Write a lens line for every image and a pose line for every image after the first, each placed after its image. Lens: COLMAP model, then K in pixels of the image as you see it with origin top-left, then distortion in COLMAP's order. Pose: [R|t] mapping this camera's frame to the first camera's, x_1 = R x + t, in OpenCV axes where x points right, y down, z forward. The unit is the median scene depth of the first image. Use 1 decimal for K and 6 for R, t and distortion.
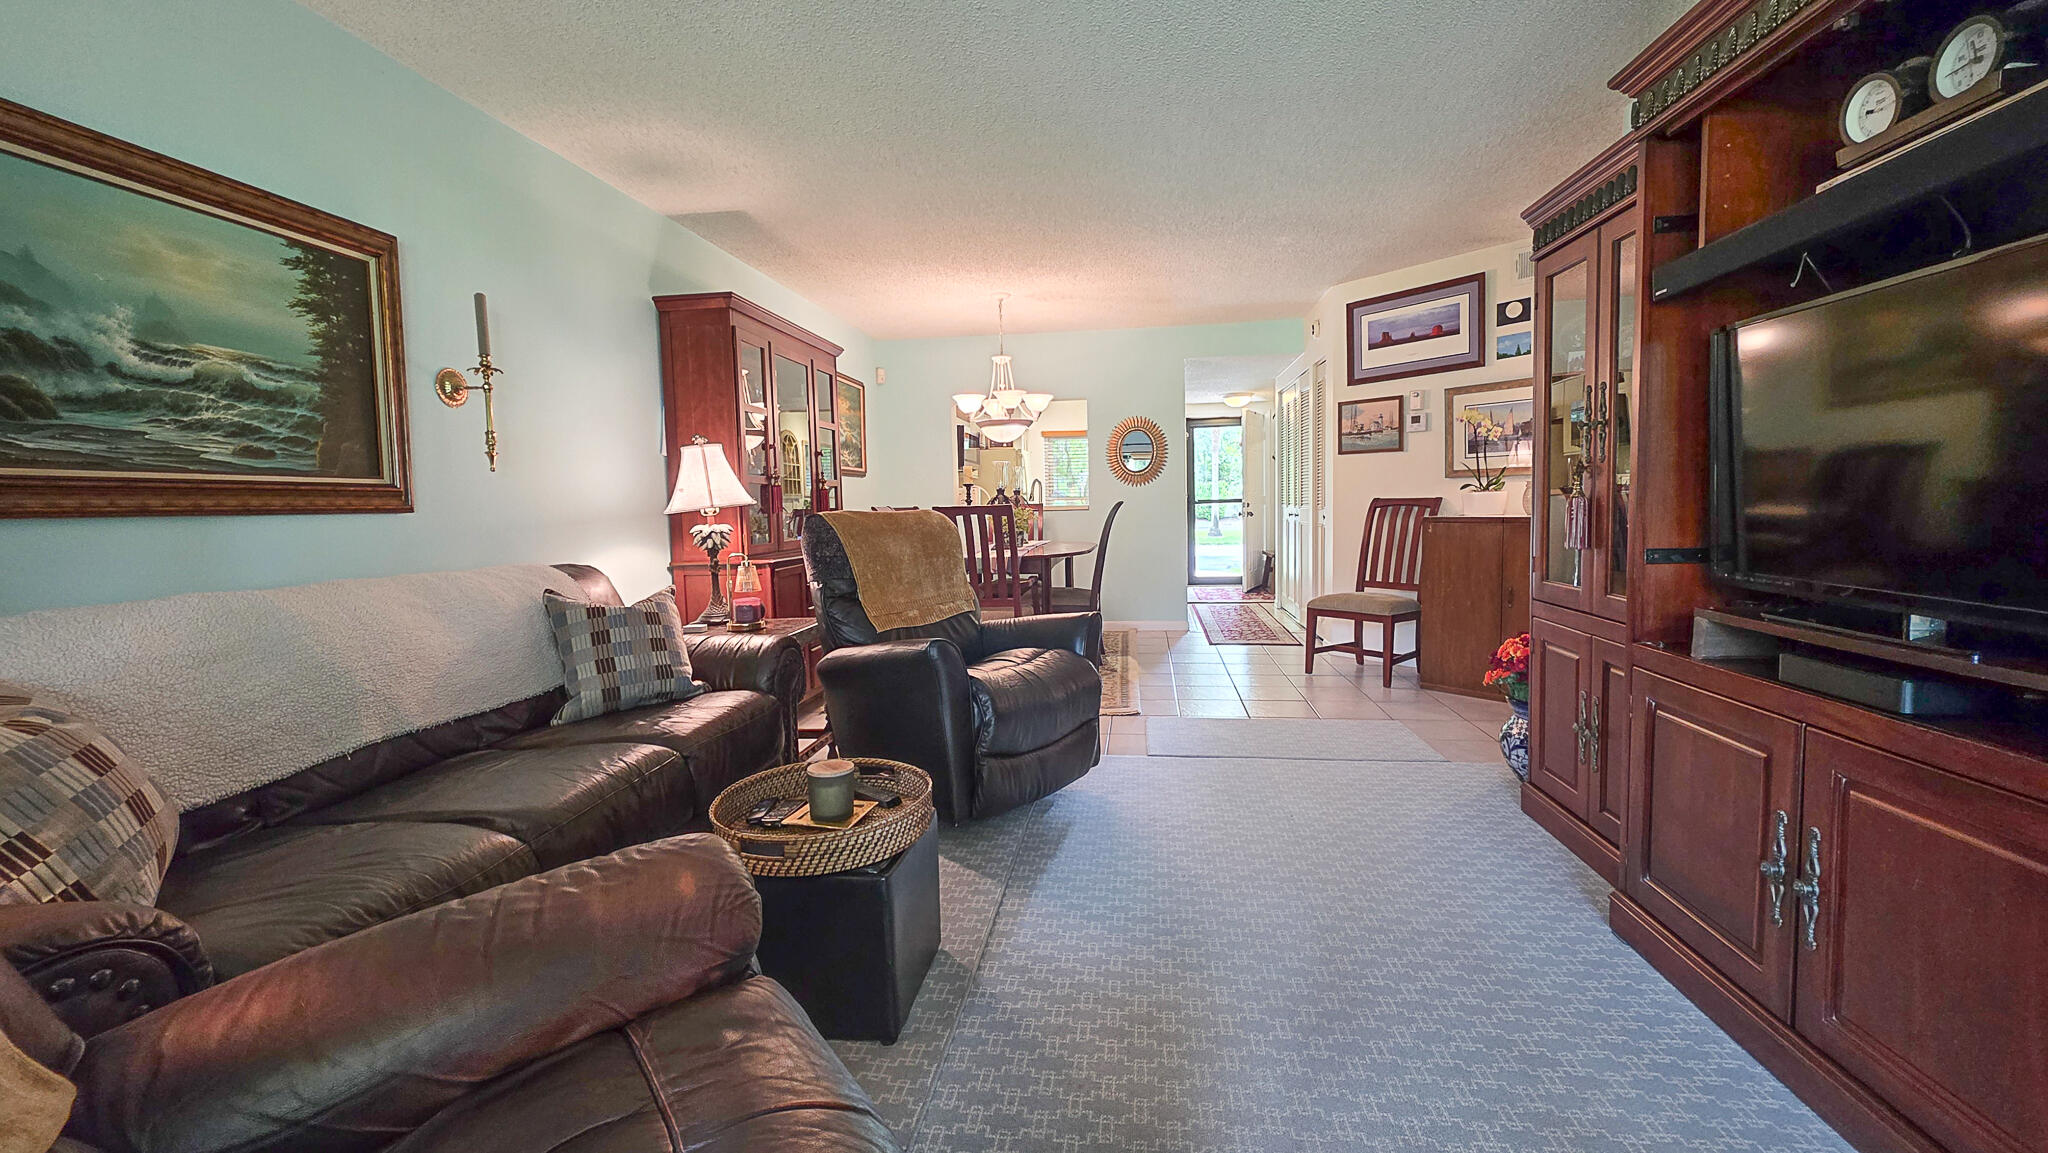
lens RADIAL K [[831.8, 0, 1023.9], [0, 831.8, 569.2], [0, 0, 1]] dist [0.000181, 0.000003]
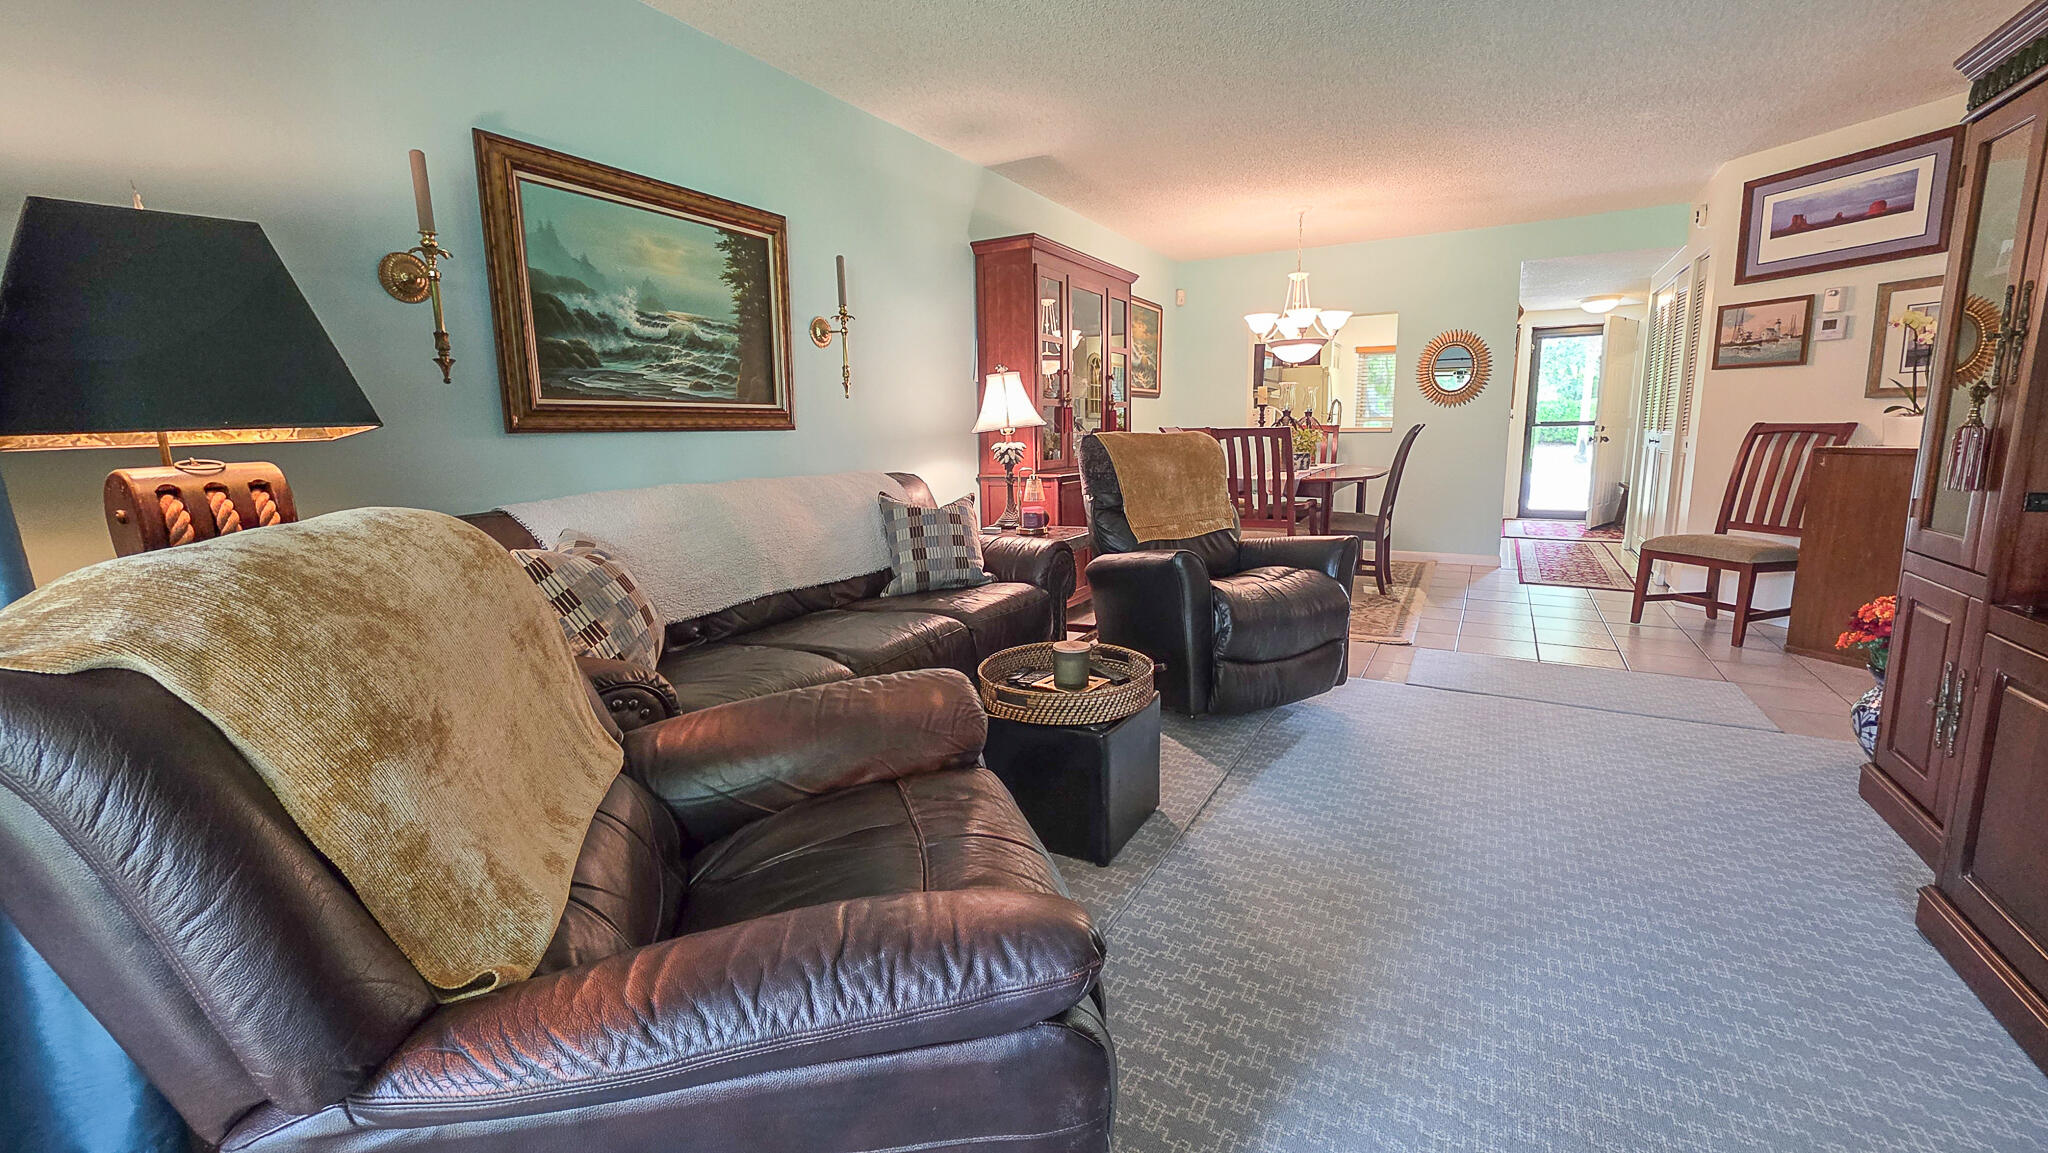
lens RADIAL K [[821.1, 0, 1009.8], [0, 821.1, 573.2], [0, 0, 1]] dist [0.000396, 0.000074]
pose [[0.924422, 0.075976, -0.373726, 0.080830], [-0.036911, 0.993179, 0.110606, 0.001312], [0.379580, -0.088452, 0.920921, -0.087507]]
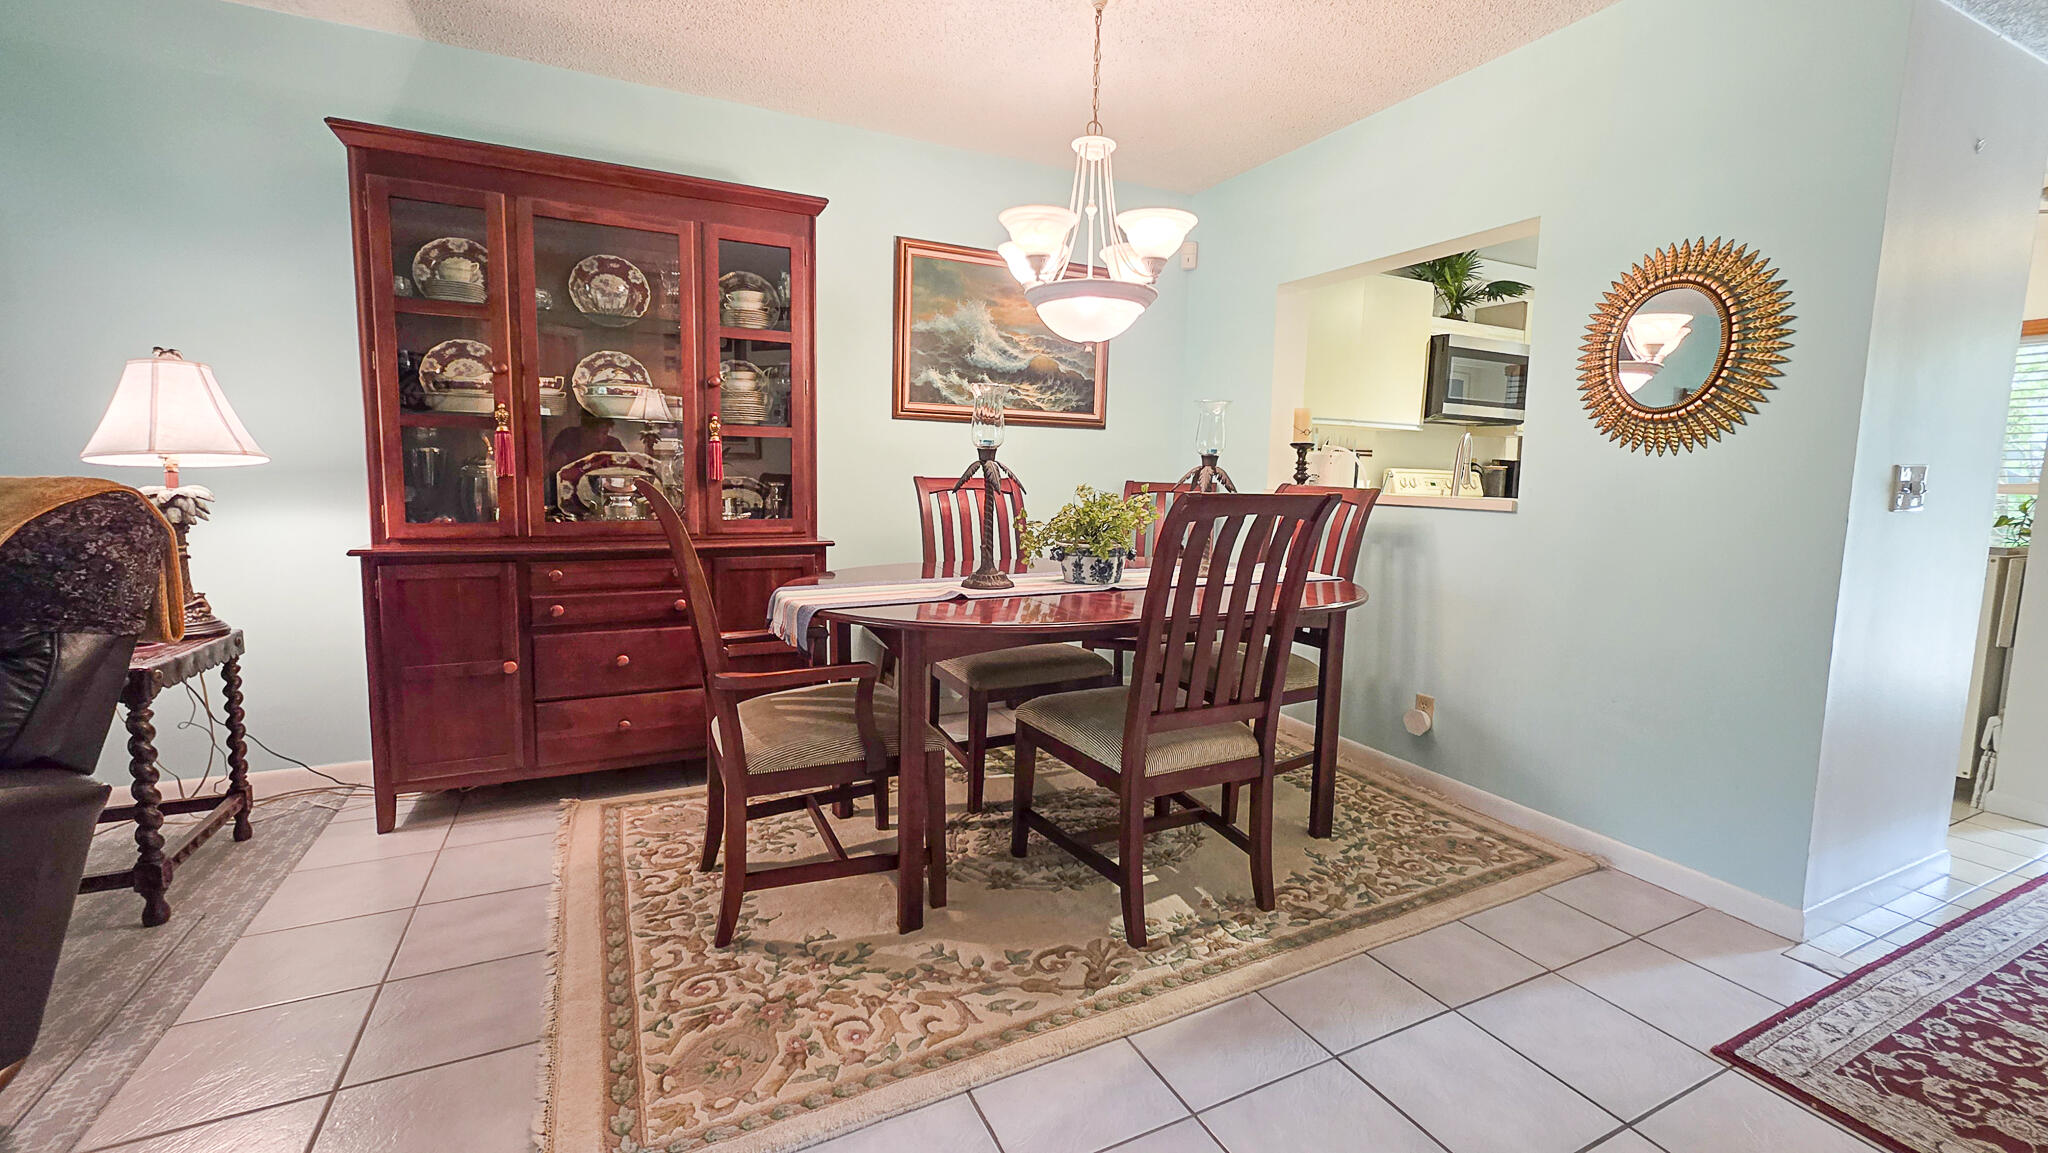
lens RADIAL K [[821.1, 0, 1009.8], [0, 821.1, 573.2], [0, 0, 1]] dist [0.000396, 0.000074]
pose [[0.544430, 0.126113, -0.829271, 0.517102], [-0.101494, 0.991274, 0.084117, -0.115472], [0.832643, 0.038370, 0.552479, 1.355138]]
